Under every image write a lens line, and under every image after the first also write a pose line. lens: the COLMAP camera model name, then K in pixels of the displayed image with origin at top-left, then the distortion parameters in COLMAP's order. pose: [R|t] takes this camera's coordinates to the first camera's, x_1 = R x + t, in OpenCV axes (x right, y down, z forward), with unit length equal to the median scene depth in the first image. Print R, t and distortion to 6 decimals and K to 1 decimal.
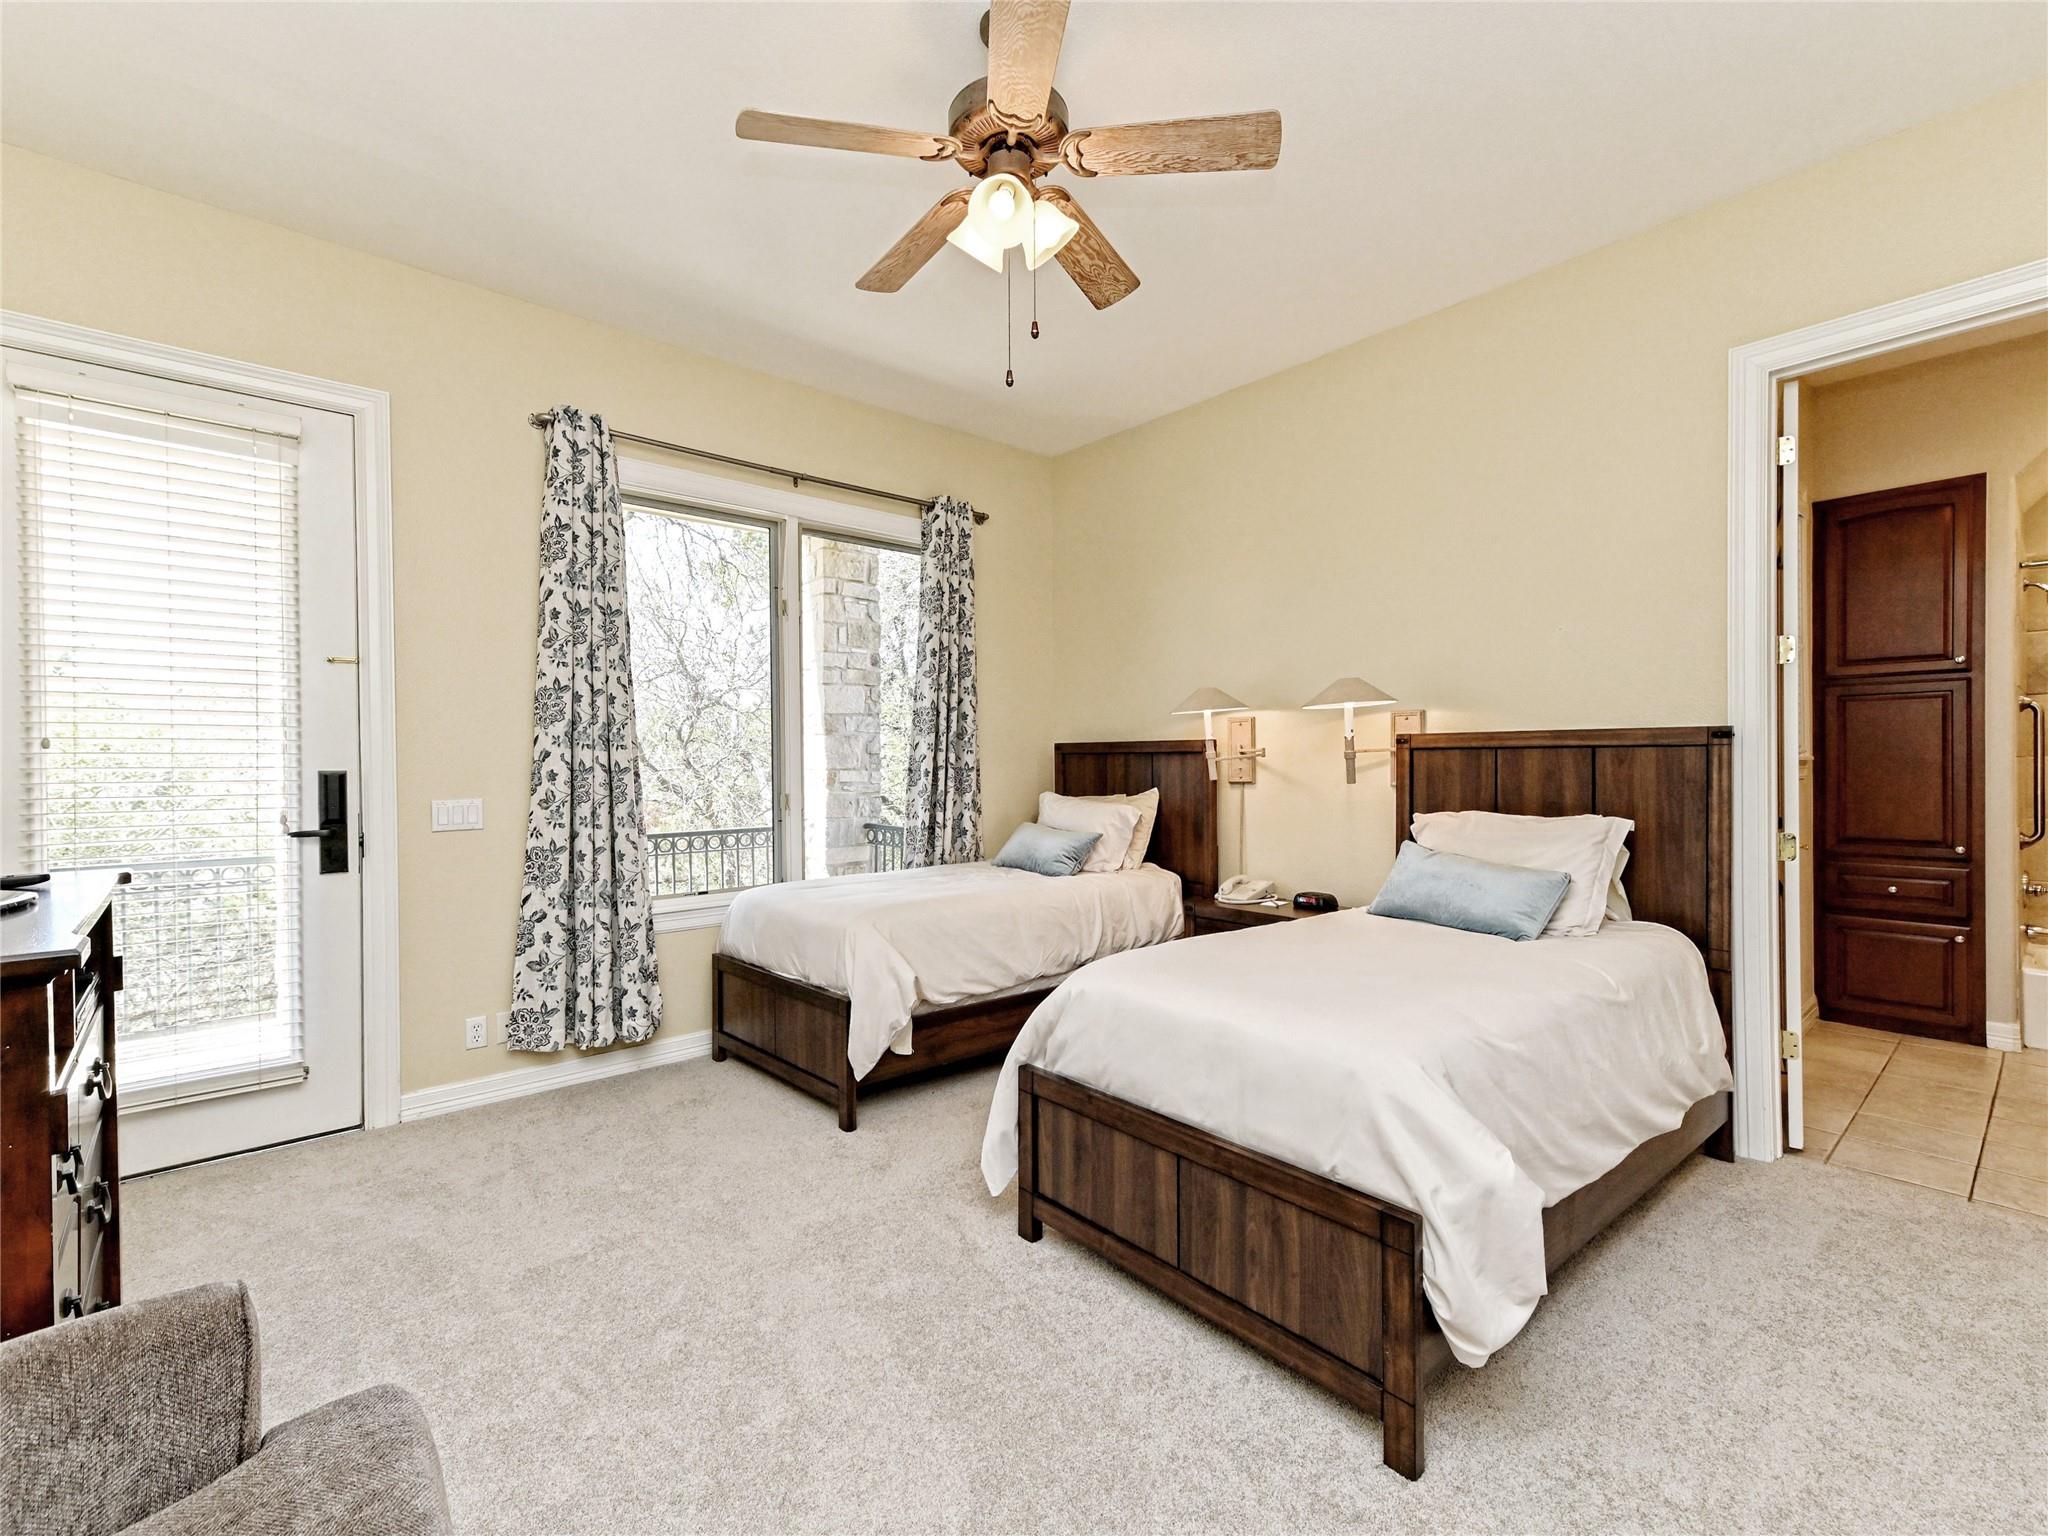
lens RADIAL K [[897.3, 0, 1017.3], [0, 897.3, 766.1], [0, 0, 1]] dist [0.014206, 0.000473]
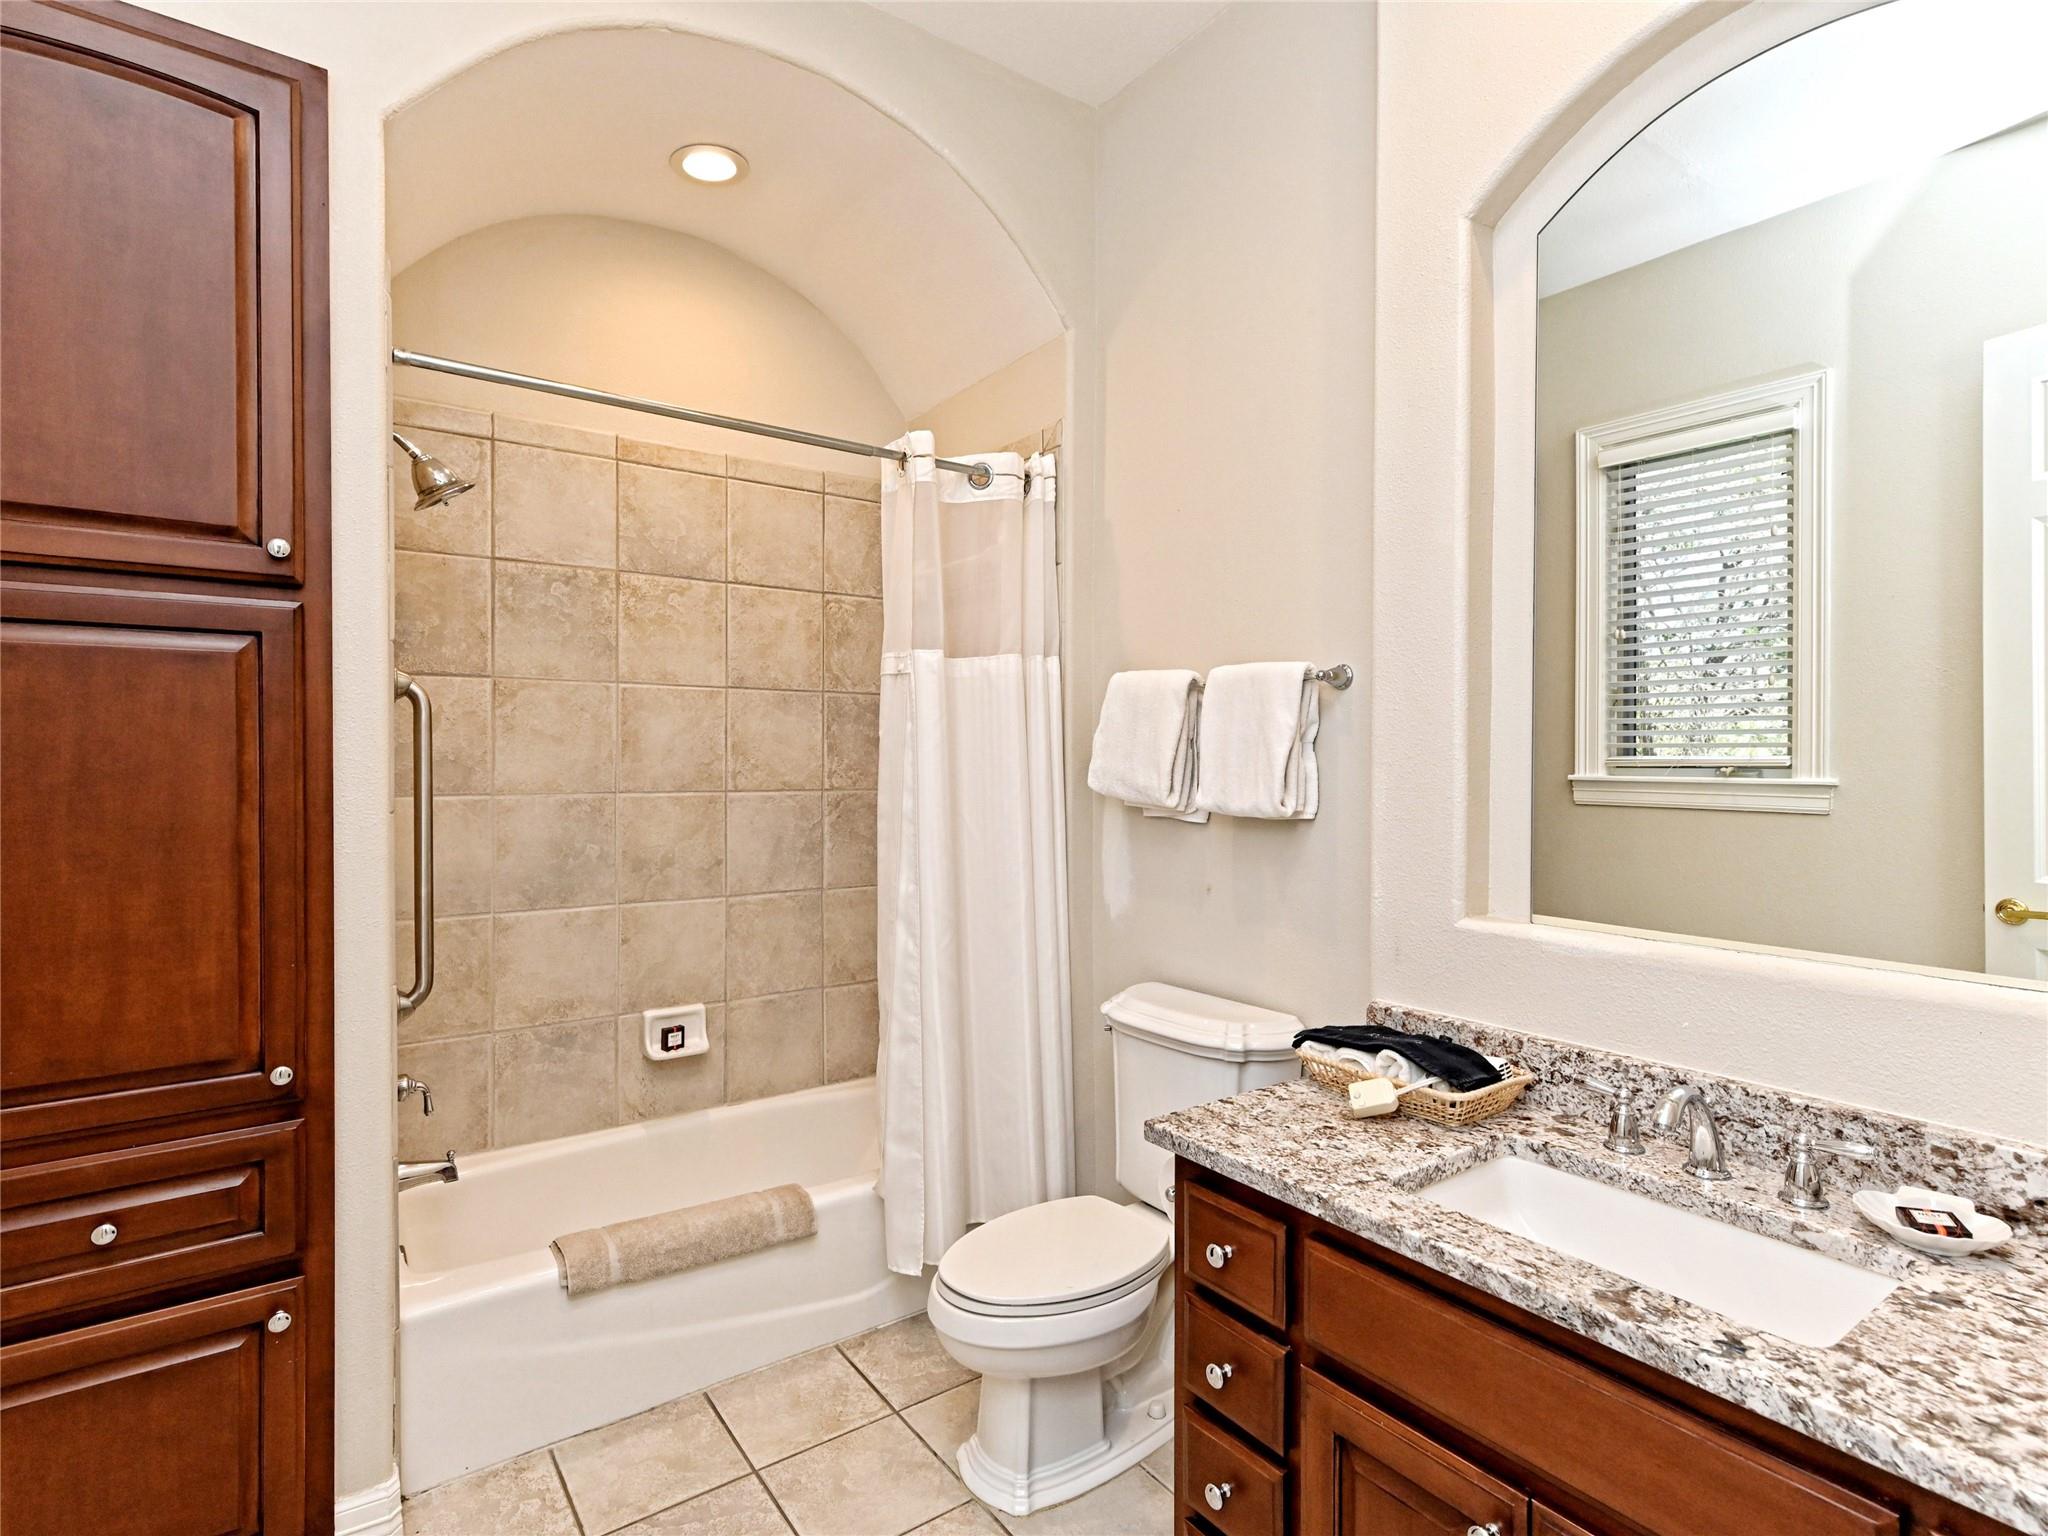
lens RADIAL K [[967.7, 0, 1020.2], [0, 967.7, 758.9], [0, 0, 1]] dist [0.001222, -0.000013]
pose [[0.132469, -0.005536, 0.991172, 0.691760], [0.003679, 0.999980, 0.005093, -0.034174], [-0.991180, 0.002972, 0.132487, 0.656441]]
